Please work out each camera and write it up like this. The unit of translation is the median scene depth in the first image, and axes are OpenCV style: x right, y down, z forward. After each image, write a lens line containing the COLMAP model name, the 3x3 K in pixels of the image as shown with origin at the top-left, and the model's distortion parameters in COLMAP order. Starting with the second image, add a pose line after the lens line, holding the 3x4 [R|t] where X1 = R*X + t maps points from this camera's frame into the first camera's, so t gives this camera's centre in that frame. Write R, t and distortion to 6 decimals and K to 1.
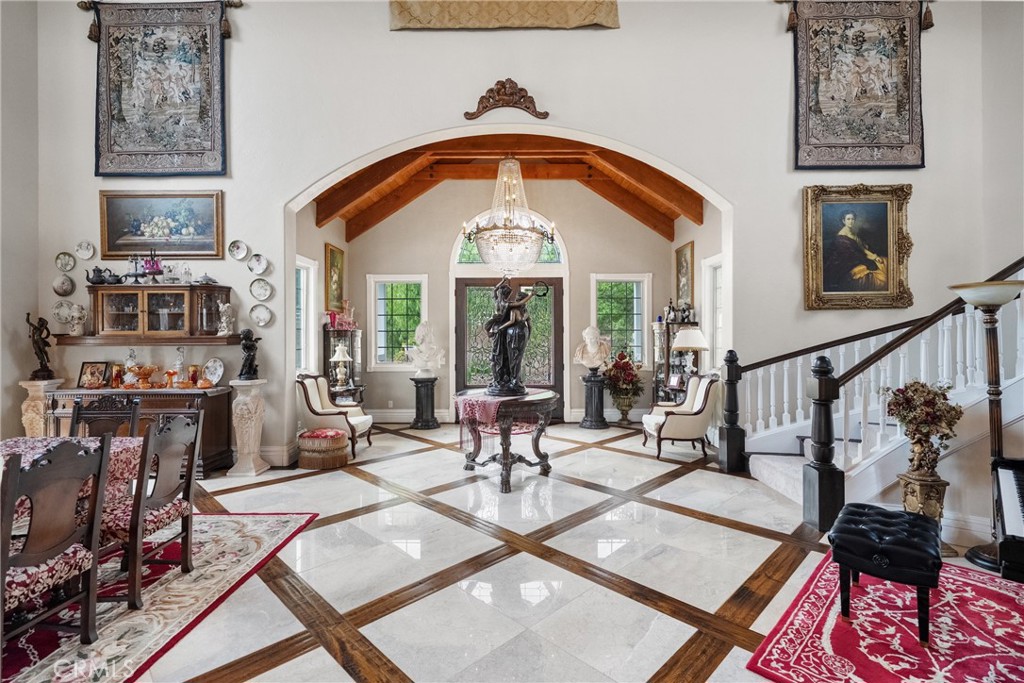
lens RADIAL K [[457.8, 0, 498.0], [0, 457.8, 339.9], [0, 0, 1]] dist [0.001316, 0.000419]
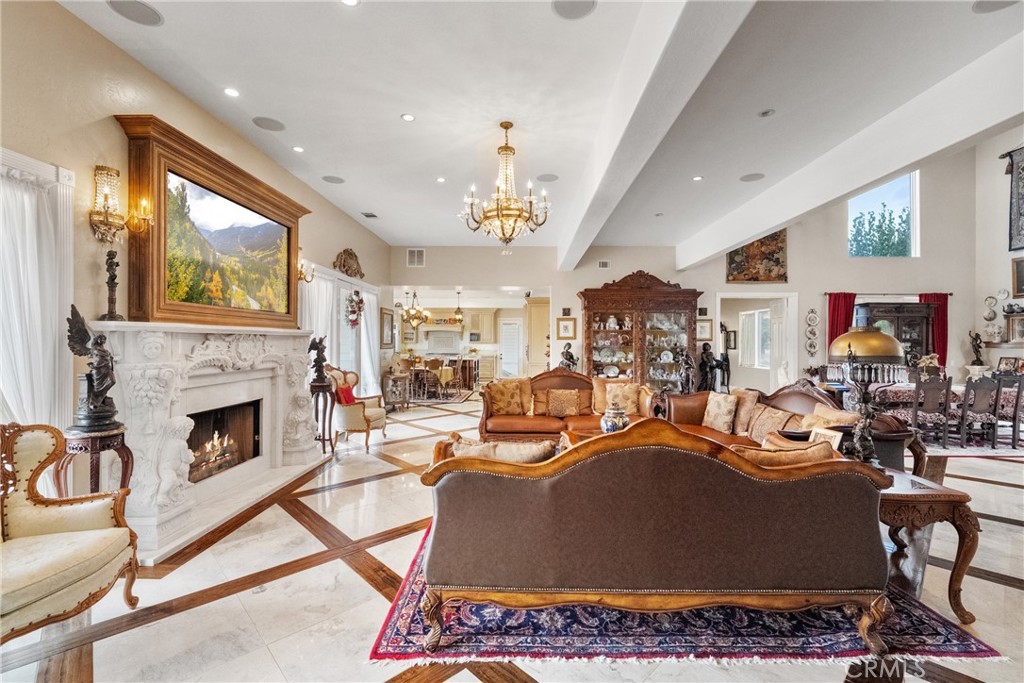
lens RADIAL K [[457.8, 0, 498.0], [0, 457.8, 339.9], [0, 0, 1]] dist [0.001316, 0.000419]
pose [[-0.018247, -0.000518, -0.999833, 0.912710], [-0.004058, 0.999992, -0.000444, -0.010899], [0.999825, 0.004049, -0.018249, -0.921441]]
